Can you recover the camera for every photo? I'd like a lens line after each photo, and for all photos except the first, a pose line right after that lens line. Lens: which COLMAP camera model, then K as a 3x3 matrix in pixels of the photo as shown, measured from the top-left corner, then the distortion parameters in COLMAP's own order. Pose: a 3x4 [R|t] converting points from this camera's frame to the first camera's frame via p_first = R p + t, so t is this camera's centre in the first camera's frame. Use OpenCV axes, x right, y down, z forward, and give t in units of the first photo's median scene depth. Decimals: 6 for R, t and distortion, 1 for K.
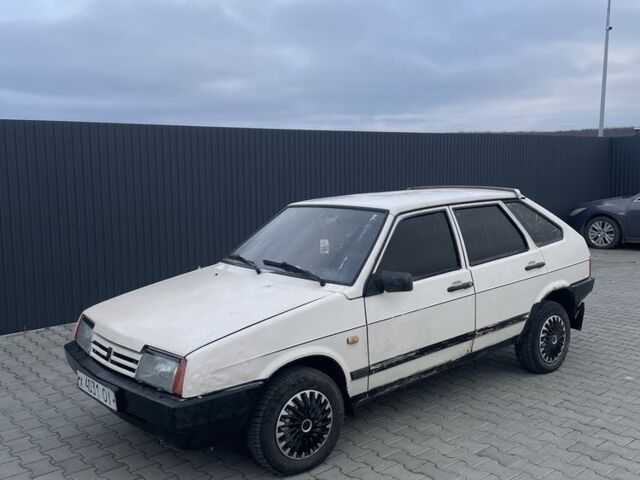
lens RADIAL K [[627.4, 0, 332.2], [0, 627.4, 239.9], [0, 0, 1]] dist [0.074863, -0.012071]
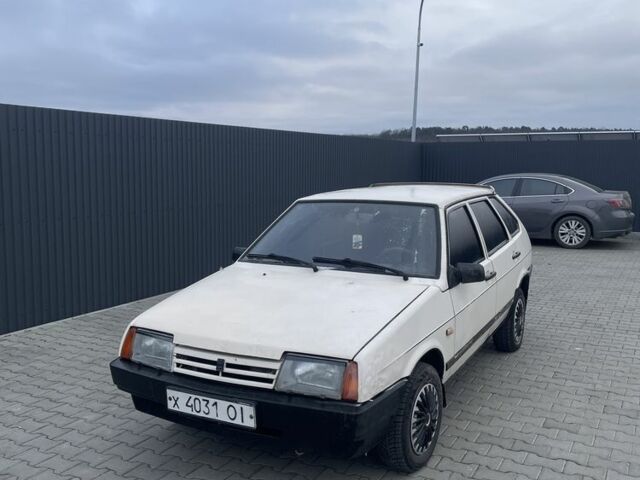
lens RADIAL K [[627.4, 0, 332.2], [0, 627.4, 239.9], [0, 0, 1]] dist [0.074863, -0.012071]
pose [[0.928301, -0.021798, 0.371191, -0.494788], [0.020381, 0.999762, 0.007739, -0.001235], [-0.371272, 0.000381, 0.928524, 0.112698]]
